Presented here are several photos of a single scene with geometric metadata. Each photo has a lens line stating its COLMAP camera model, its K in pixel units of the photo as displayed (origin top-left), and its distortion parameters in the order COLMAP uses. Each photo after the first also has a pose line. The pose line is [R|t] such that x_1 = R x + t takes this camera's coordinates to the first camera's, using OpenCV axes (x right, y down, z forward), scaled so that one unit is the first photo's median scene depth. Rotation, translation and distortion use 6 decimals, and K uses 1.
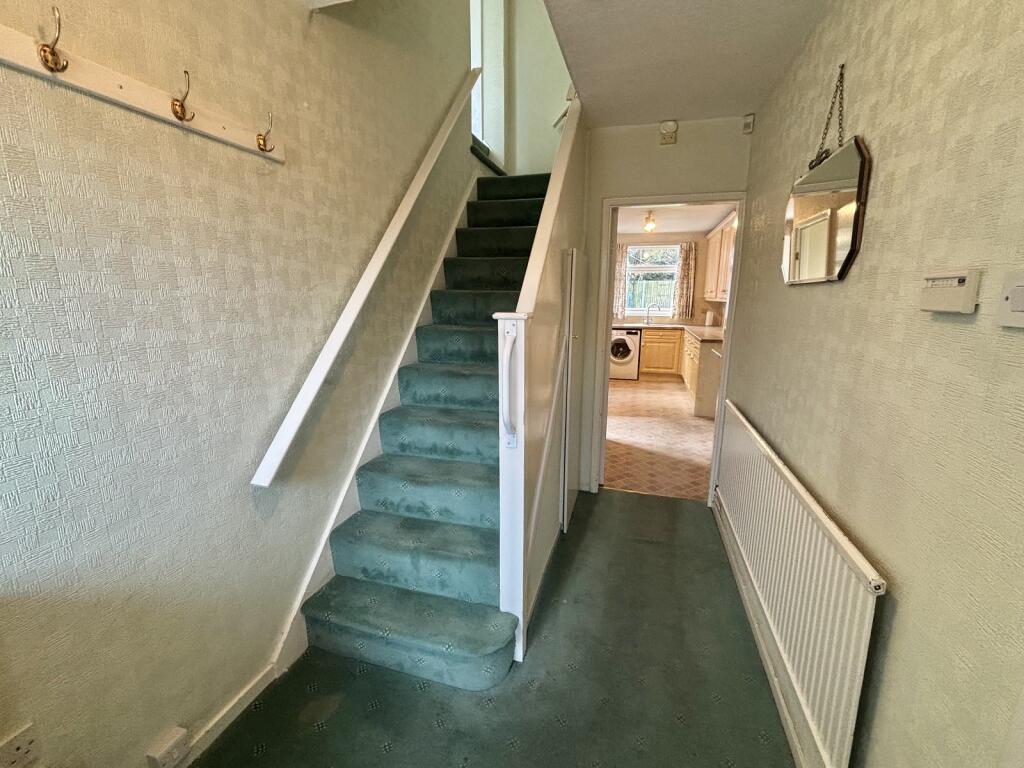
lens RADIAL K [[419.5, 0, 511.5], [0, 419.5, 384.6], [0, 0, 1]] dist [-0.001016, 0.000196]
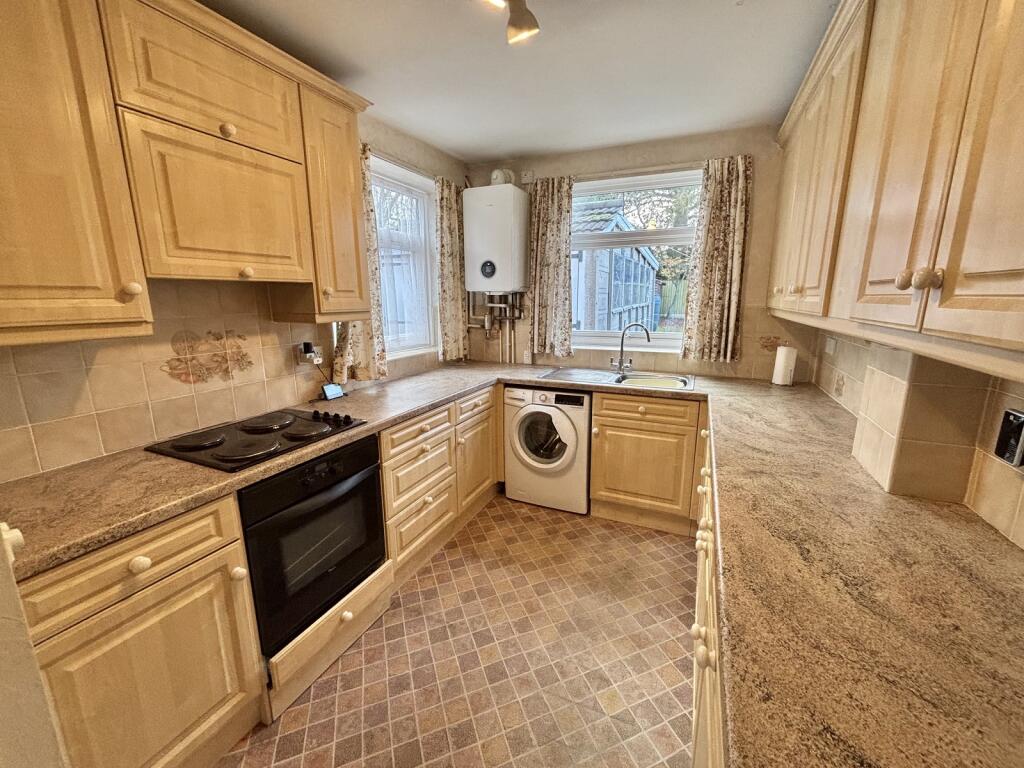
lens RADIAL K [[419.5, 0, 512.7], [0, 419.5, 382.9], [0, 0, 1]] dist [-0.001016, 0.000196]
pose [[0.991854, 0.018683, -0.126001, 0.284191], [-0.019337, 0.999805, -0.003973, -0.136145], [0.125902, 0.006377, 0.992022, 0.609372]]
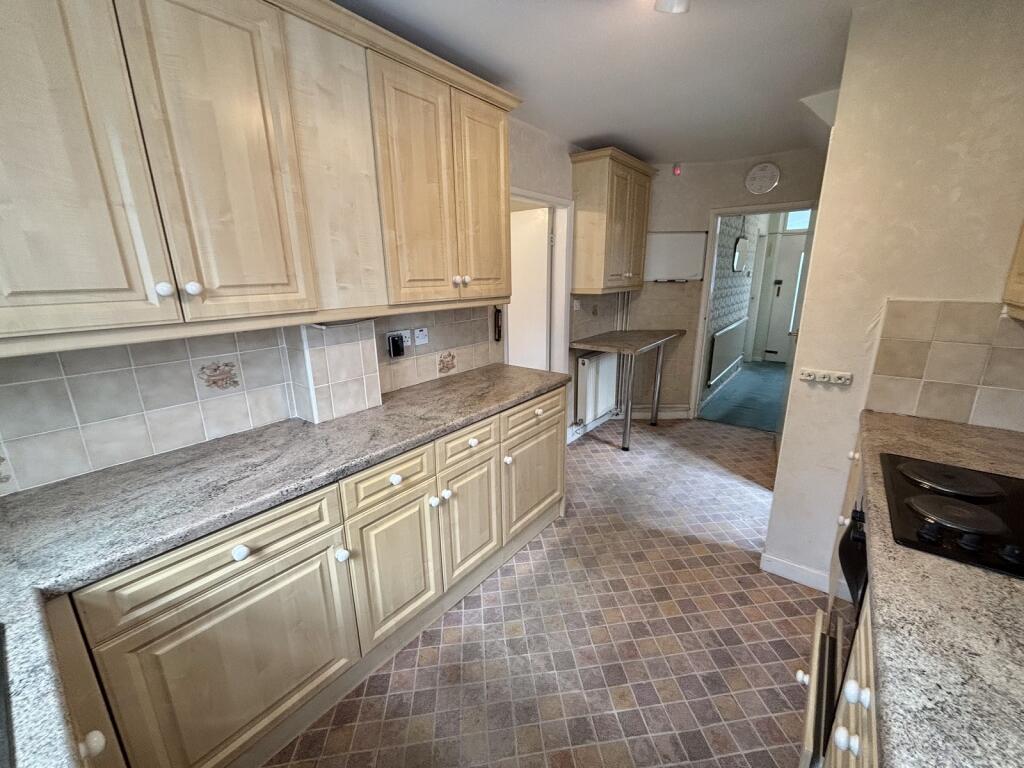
lens RADIAL K [[419.5, 0, 511.0], [0, 419.5, 384.1], [0, 0, 1]] dist [-0.001016, 0.000196]
pose [[-0.931980, -0.088685, 0.351495, 0.233385], [0.082710, 0.892018, 0.444369, -0.226746], [-0.352949, 0.443215, -0.824007, 0.991898]]
